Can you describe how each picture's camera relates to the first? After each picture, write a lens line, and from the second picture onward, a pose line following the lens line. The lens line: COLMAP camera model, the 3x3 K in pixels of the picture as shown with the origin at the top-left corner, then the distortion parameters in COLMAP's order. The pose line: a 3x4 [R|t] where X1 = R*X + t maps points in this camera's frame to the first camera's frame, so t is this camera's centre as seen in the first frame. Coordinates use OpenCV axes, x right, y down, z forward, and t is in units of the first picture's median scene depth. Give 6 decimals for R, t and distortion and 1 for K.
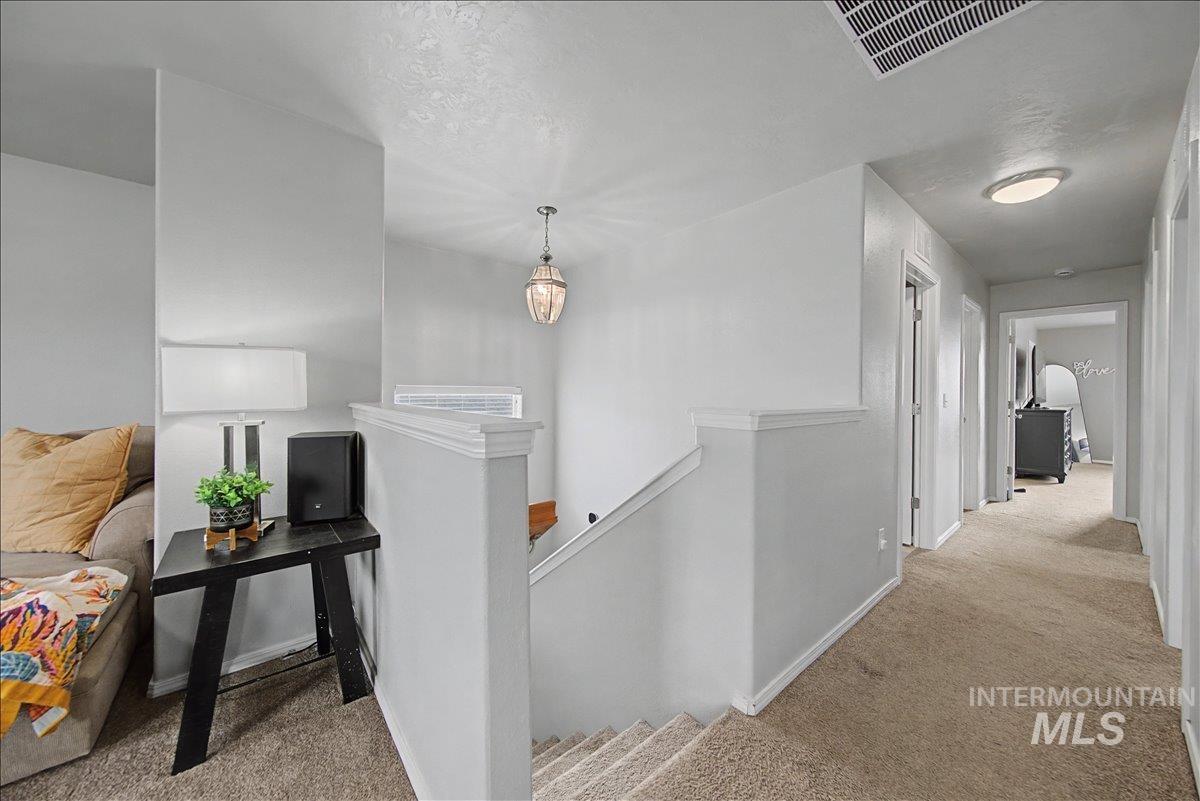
lens RADIAL K [[421.9, 0, 606.8], [0, 421.9, 390.8], [0, 0, 1]] dist [0.000530, -0.000088]
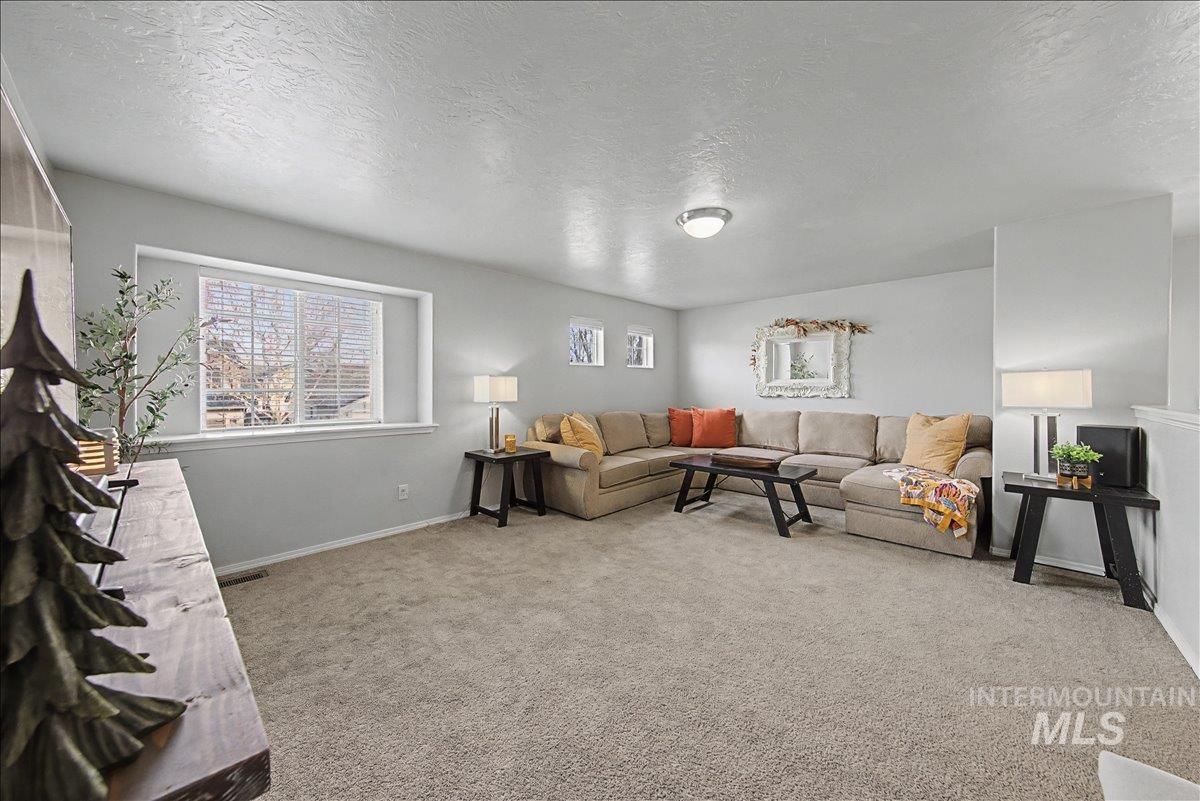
lens RADIAL K [[421.9, 0, 606.8], [0, 421.9, 390.8], [0, 0, 1]] dist [0.000530, -0.000088]
pose [[0.113356, -0.001204, -0.993554, 0.614041], [-0.002850, 0.999995, -0.001537, -0.011369], [0.993550, 0.003006, 0.113352, -0.930230]]
